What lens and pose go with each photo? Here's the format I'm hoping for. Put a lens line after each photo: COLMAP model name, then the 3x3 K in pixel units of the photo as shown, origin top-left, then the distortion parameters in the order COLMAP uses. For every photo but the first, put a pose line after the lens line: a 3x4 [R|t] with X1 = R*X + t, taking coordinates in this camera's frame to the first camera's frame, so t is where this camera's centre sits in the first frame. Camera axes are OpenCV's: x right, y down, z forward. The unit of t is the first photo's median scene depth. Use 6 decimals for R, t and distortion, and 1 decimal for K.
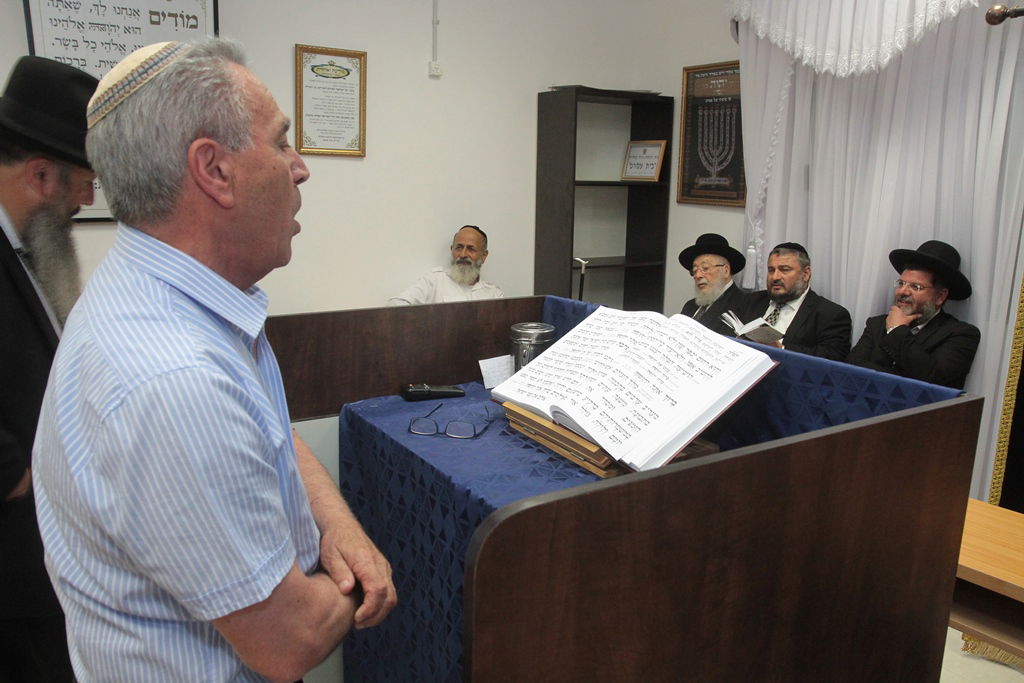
lens RADIAL K [[830.6, 0, 512.0], [0, 830.6, 341.5], [0, 0, 1]] dist [-0.075179, 0.111565]
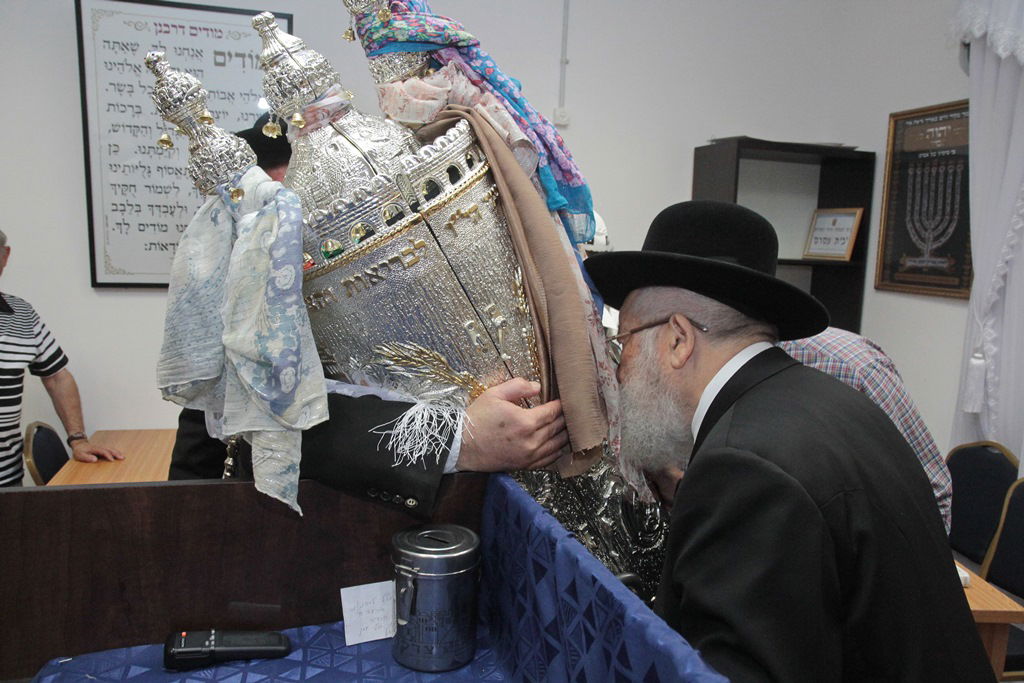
lens RADIAL K [[822.2, 0, 512.0], [0, 822.2, 341.5], [0, 0, 1]] dist [-0.103506, 0.158622]
pose [[0.964164, 0.052437, -0.260073, 0.079374], [-0.074188, 0.994455, -0.074530, -0.042652], [0.254723, 0.091153, 0.962708, 0.216458]]
